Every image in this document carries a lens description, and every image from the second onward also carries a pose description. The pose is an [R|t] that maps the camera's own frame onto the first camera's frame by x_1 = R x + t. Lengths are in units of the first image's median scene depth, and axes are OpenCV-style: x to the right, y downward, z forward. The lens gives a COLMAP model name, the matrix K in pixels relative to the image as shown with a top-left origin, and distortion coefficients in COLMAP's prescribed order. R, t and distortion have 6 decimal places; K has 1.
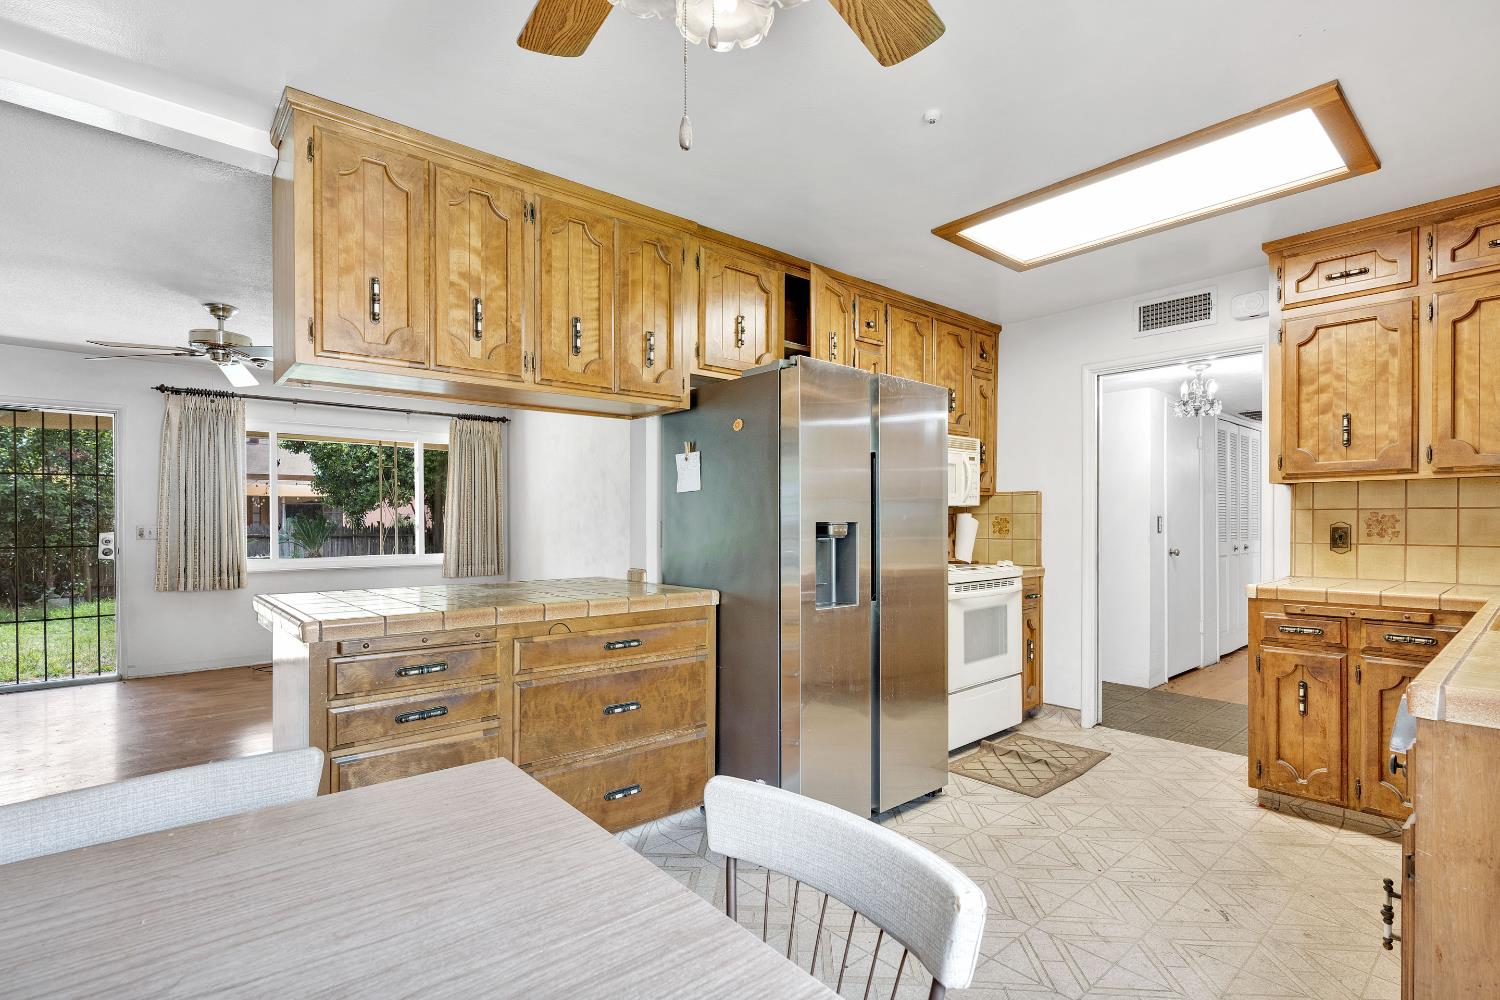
lens RADIAL K [[705.1, 0, 751.0], [0, 705.1, 521.2], [0, 0, 1]] dist [-0.005452, 0.000520]
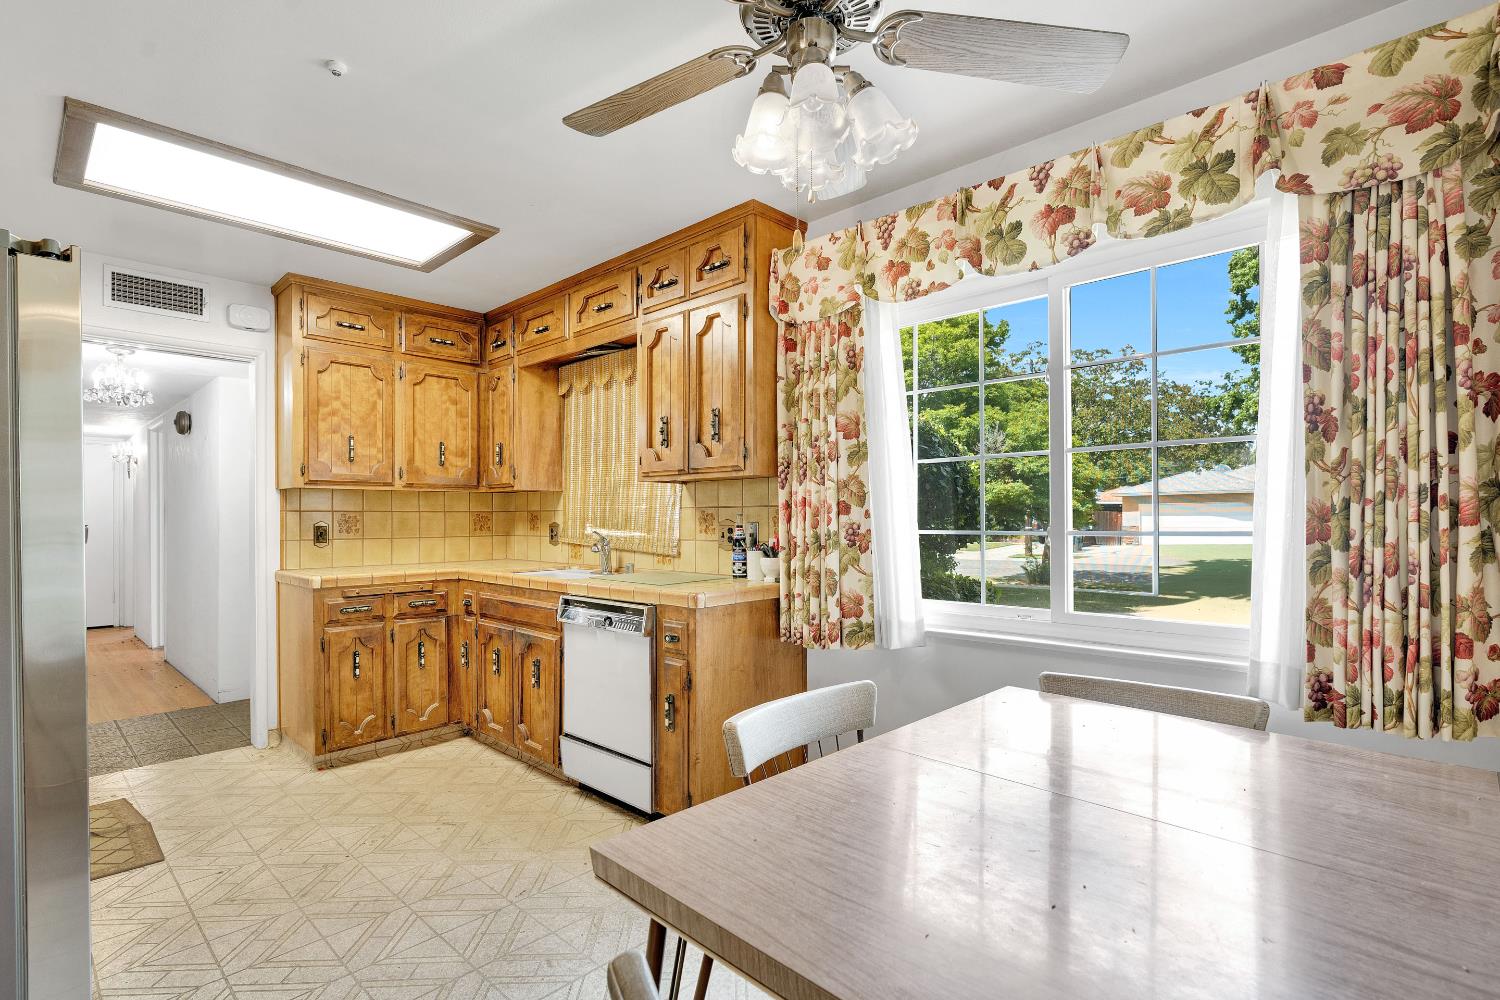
lens RADIAL K [[714.8, 0, 748.3], [0, 714.8, 511.1], [0, 0, 1]] dist [-0.000562, 0.000365]
pose [[-0.095752, 0.012900, 0.995322, -0.502288], [0.004400, 0.999912, -0.012536, 0.001644], [-0.995395, 0.003179, -0.095800, 0.413358]]
